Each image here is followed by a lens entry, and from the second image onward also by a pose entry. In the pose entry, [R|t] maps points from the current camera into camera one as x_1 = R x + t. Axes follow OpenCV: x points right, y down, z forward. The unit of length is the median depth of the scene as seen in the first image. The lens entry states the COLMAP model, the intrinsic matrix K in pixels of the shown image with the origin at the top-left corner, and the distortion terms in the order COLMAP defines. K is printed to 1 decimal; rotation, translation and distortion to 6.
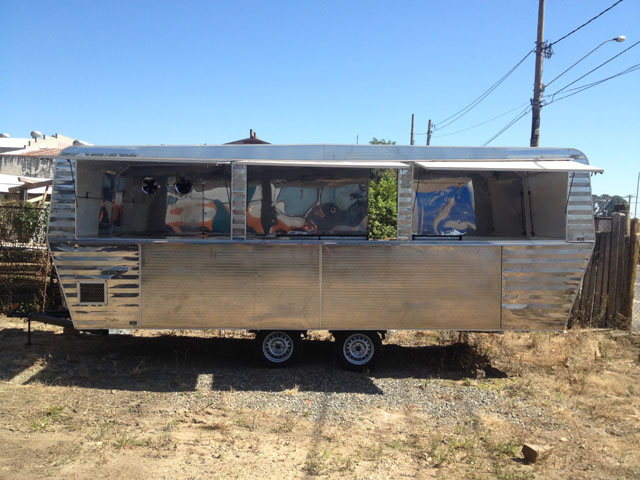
lens RADIAL K [[609.3, 0, 313.4], [0, 609.3, 258.8], [0, 0, 1]] dist [0.001278, 0.000000]
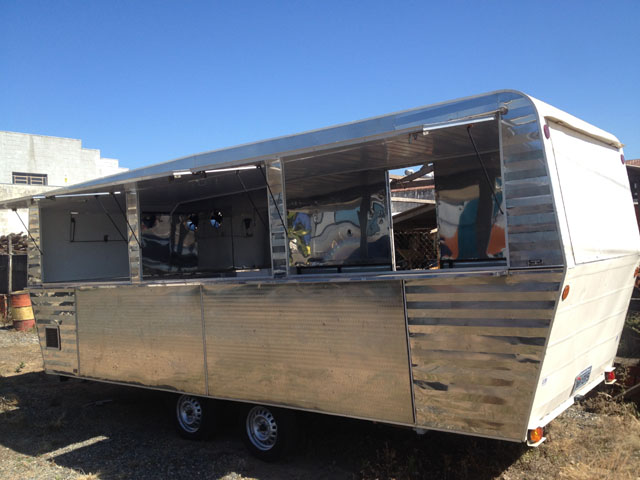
lens RADIAL K [[609.3, 0, 322.6], [0, 609.3, 237.7], [0, 0, 1]] dist [0.001278, 0.000000]
pose [[0.786433, -0.068407, -0.613875, 0.604761], [0.023951, 0.996478, -0.080359, -0.015770], [0.617210, 0.048494, 0.785302, 0.486719]]
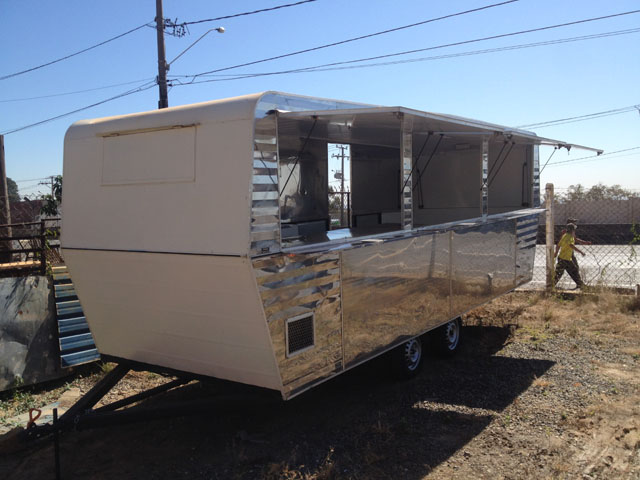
lens RADIAL K [[609.3, 0, 318.2], [0, 609.3, 254.0], [0, 0, 1]] dist [0.001278, 0.000000]
pose [[0.581210, -0.114043, 0.805723, -0.837955], [0.096095, 0.992822, 0.071207, -0.066233], [-0.808060, 0.036039, 0.587997, 0.625489]]
